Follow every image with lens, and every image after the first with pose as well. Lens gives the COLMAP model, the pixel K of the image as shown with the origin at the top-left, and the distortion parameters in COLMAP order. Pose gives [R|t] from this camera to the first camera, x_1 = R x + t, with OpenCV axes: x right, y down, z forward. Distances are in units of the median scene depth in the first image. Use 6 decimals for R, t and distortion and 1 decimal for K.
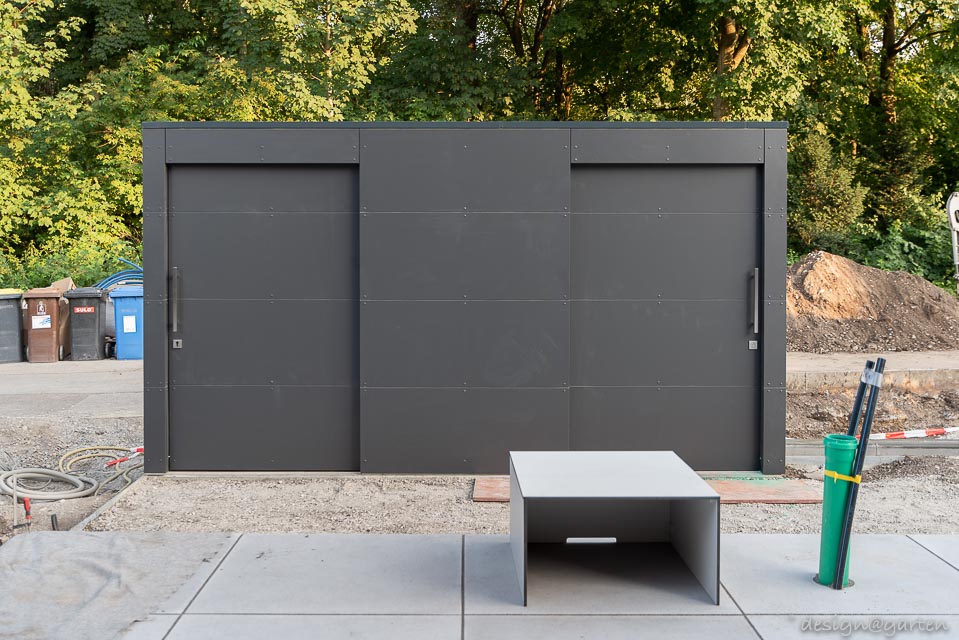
lens RADIAL K [[1019.7, 0, 463.9], [0, 1019.7, 280.6], [0, 0, 1]] dist [-0.006736, 0.000000]
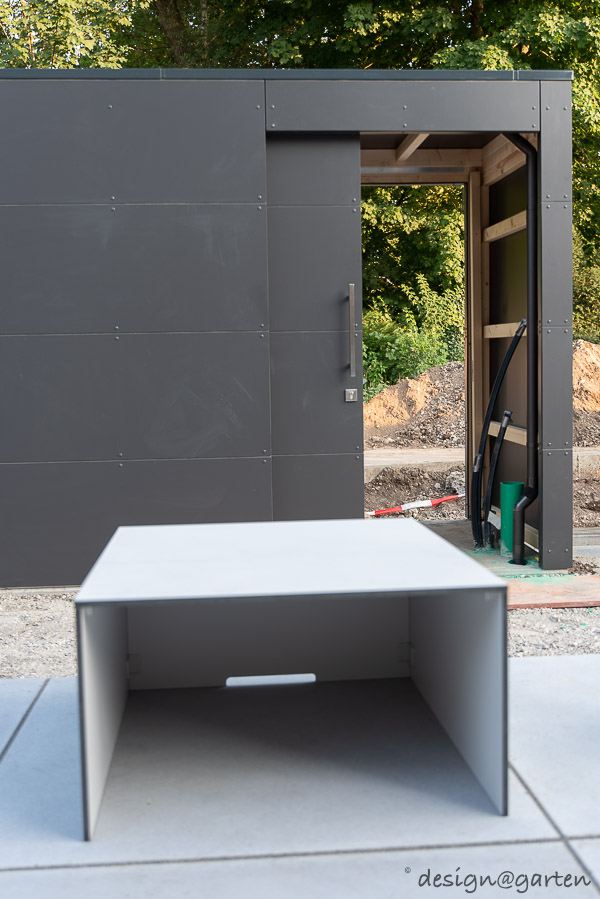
lens RADIAL K [[1038.6, 0, 302.3], [0, 1038.6, 447.6], [0, 0, 1]] dist [-0.032121, 0.000000]
pose [[0.996073, -0.024330, 0.085127, 0.040785], [0.020583, 0.998792, 0.044619, 0.043130], [-0.086110, -0.042691, 0.995371, 0.184269]]
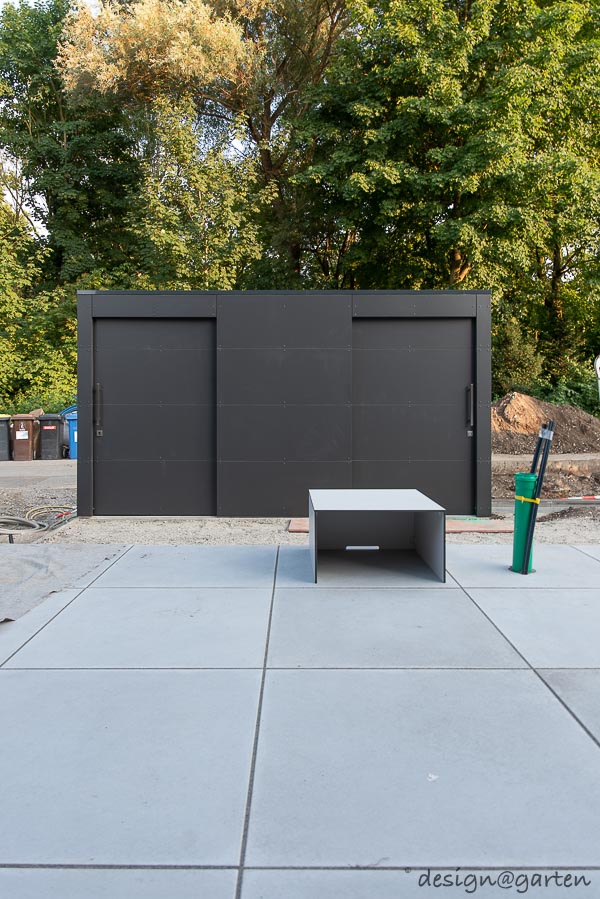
lens RADIAL K [[634.5, 0, 292.8], [0, 634.5, 405.8], [0, 0, 1]] dist [0.009122, 0.008502]
pose [[0.999999, -0.001673, -0.000332, 0.009015], [0.001666, 0.999774, -0.021200, 0.026349], [0.000368, 0.021199, 0.999775, 0.019896]]
